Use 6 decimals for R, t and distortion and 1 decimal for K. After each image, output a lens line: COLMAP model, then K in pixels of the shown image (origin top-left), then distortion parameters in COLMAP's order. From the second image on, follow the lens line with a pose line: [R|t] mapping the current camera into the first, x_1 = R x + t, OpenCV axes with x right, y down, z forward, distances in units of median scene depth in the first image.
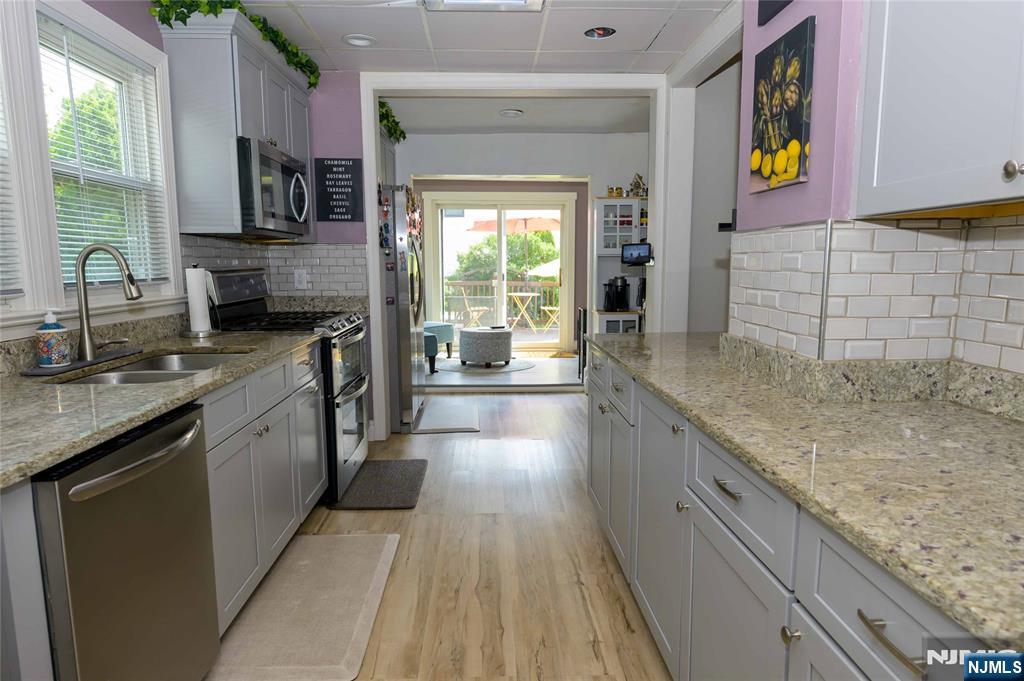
lens RADIAL K [[625.1, 0, 511.1], [0, 625.1, 350.6], [0, 0, 1]] dist [-0.002572, 0.000409]
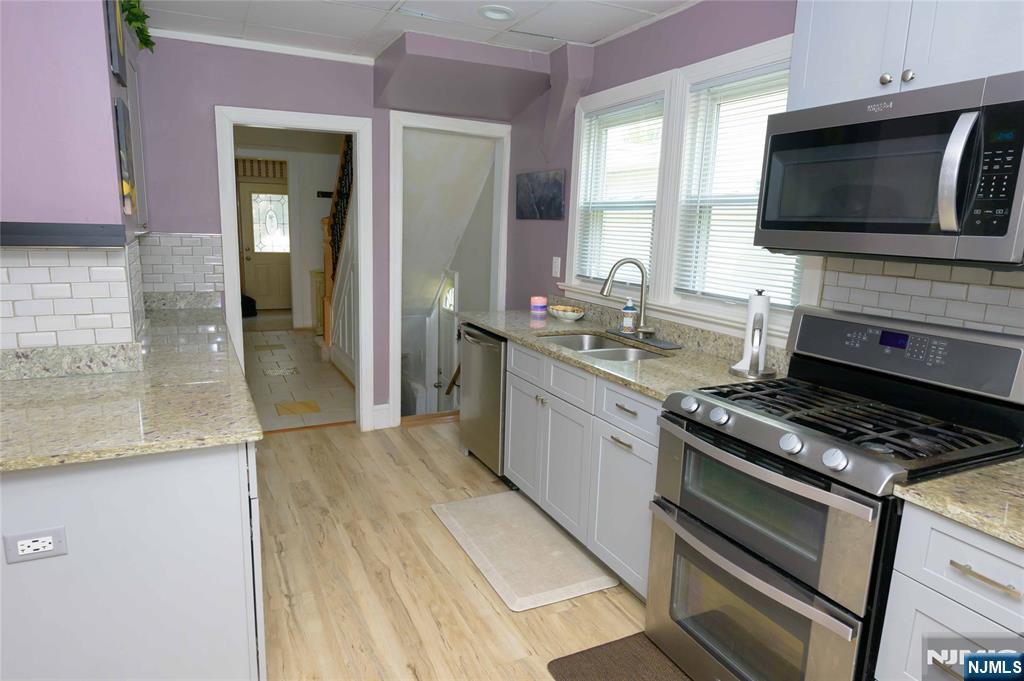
lens RADIAL K [[625.1, 0, 511.1], [0, 625.1, 350.6], [0, 0, 1]] dist [-0.002572, 0.000409]
pose [[-0.917532, 0.056546, -0.393621, 0.162610], [-0.082644, 0.941112, 0.327840, -0.373222], [0.388979, 0.333334, -0.858827, 1.951412]]
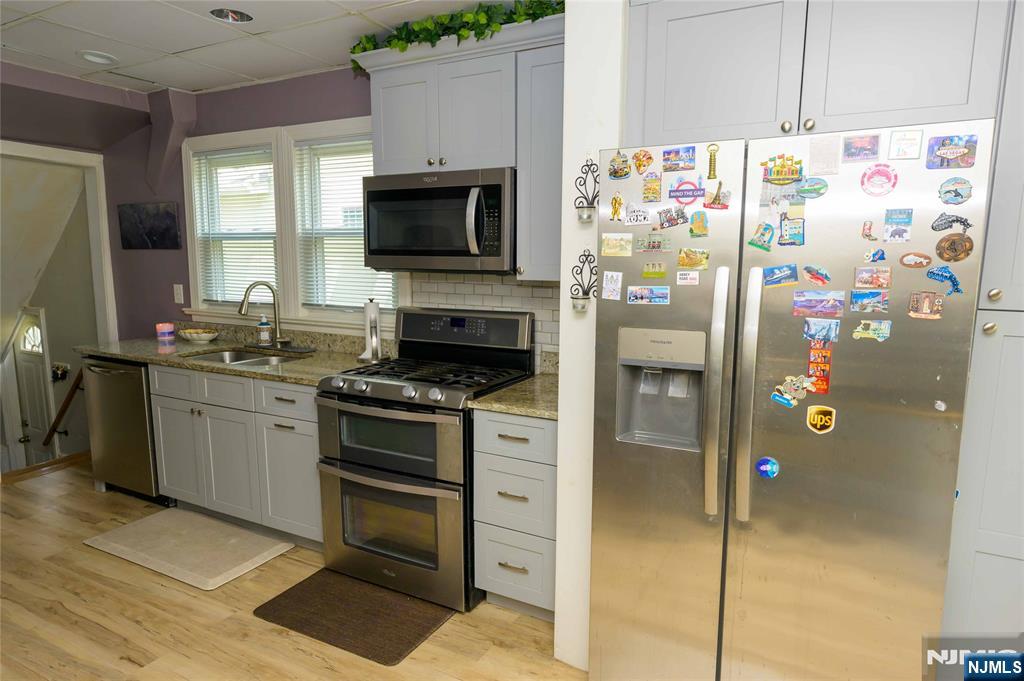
lens RADIAL K [[625.1, 0, 511.1], [0, 625.1, 350.6], [0, 0, 1]] dist [-0.002572, 0.000409]
pose [[-0.507609, 0.134616, -0.851006, 0.429481], [-0.127214, 0.965183, 0.228558, -0.412843], [0.852144, 0.224278, -0.472810, 2.154974]]
